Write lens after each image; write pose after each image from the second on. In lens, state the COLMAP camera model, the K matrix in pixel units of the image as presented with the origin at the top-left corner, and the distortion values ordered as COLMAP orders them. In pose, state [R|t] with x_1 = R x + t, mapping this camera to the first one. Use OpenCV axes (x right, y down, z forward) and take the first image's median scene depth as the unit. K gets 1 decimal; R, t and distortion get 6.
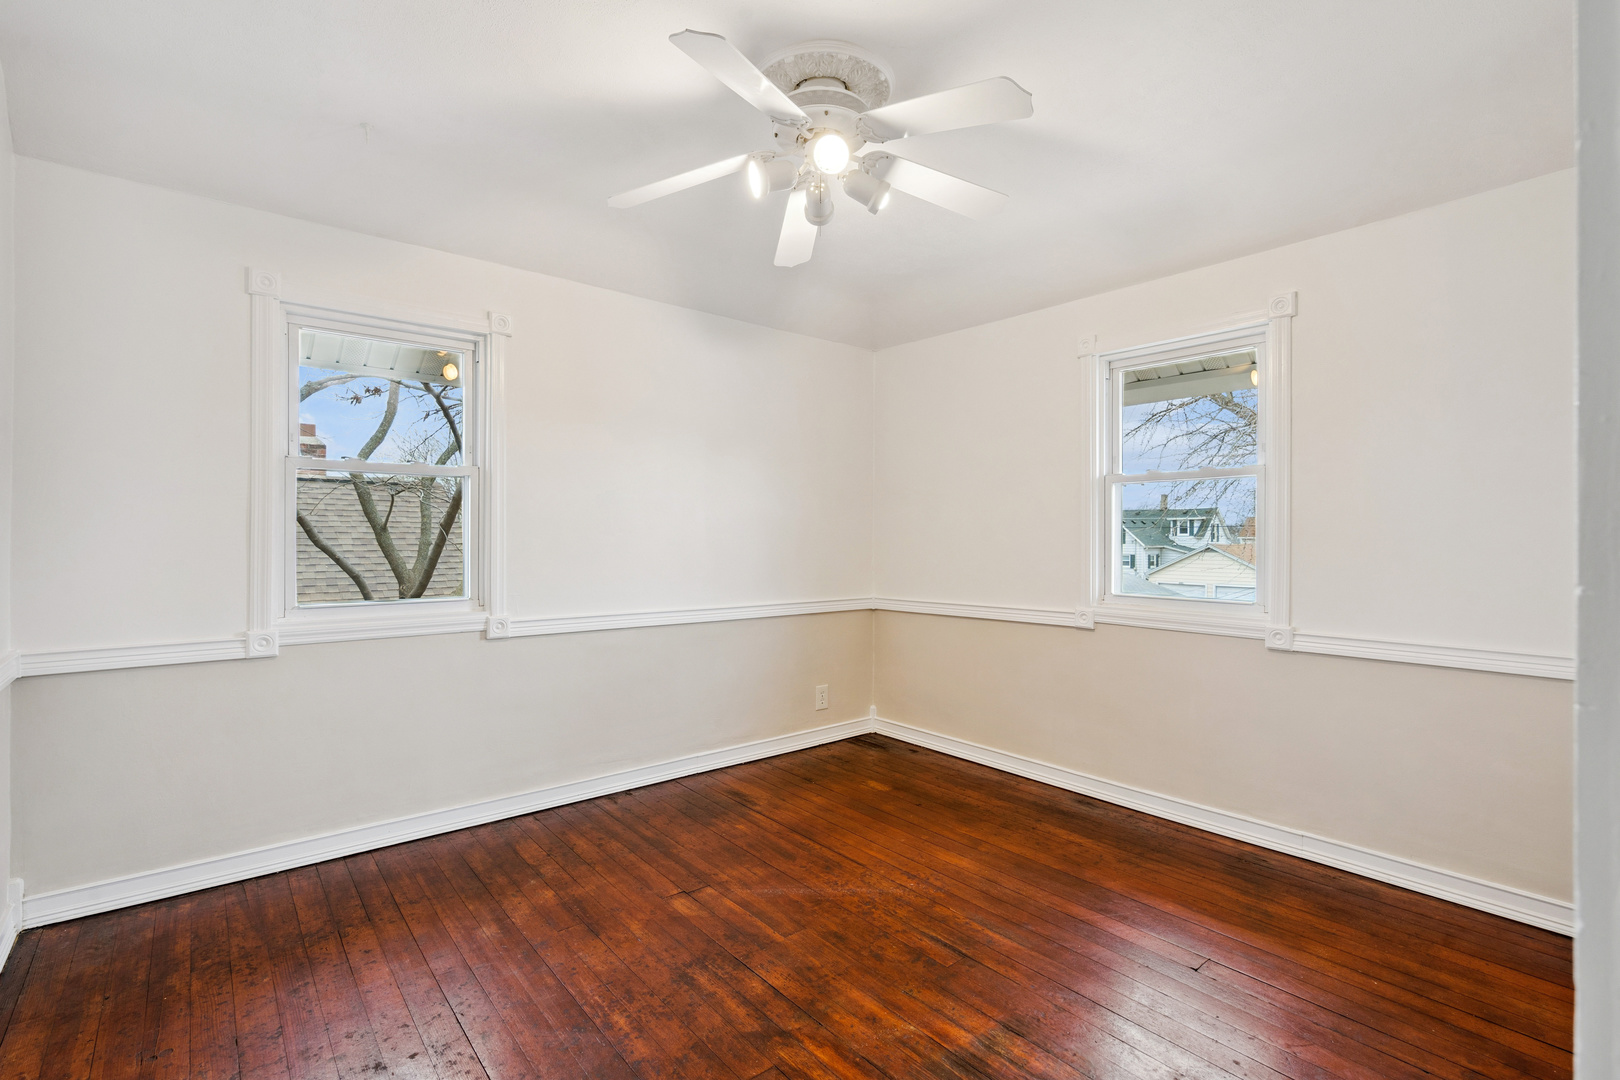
lens RADIAL K [[734.2, 0, 803.9], [0, 734.2, 539.1], [0, 0, 1]] dist [-0.001755, 0.000937]
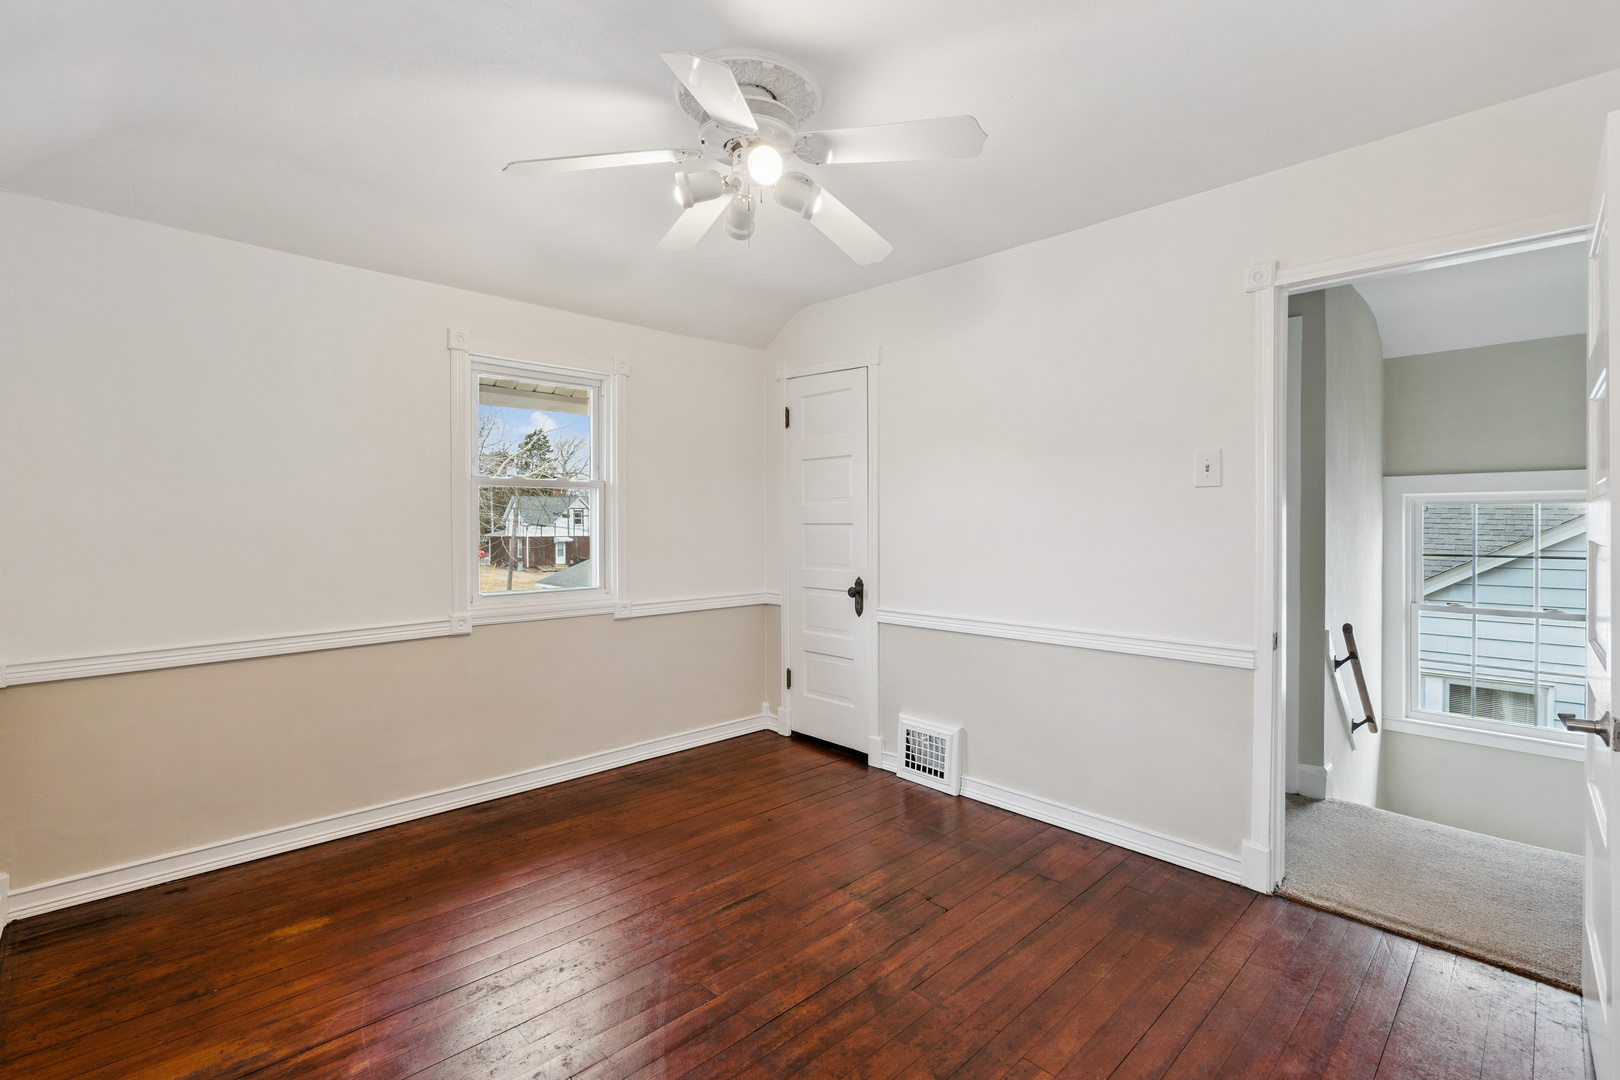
lens RADIAL K [[734.2, 0, 804.3], [0, 734.2, 529.1], [0, 0, 1]] dist [-0.001755, 0.000937]
pose [[-0.071245, -0.015481, 0.997339, -0.728537], [0.002596, 0.999873, 0.015706, -0.035681], [-0.997455, 0.003708, -0.071195, 0.752739]]
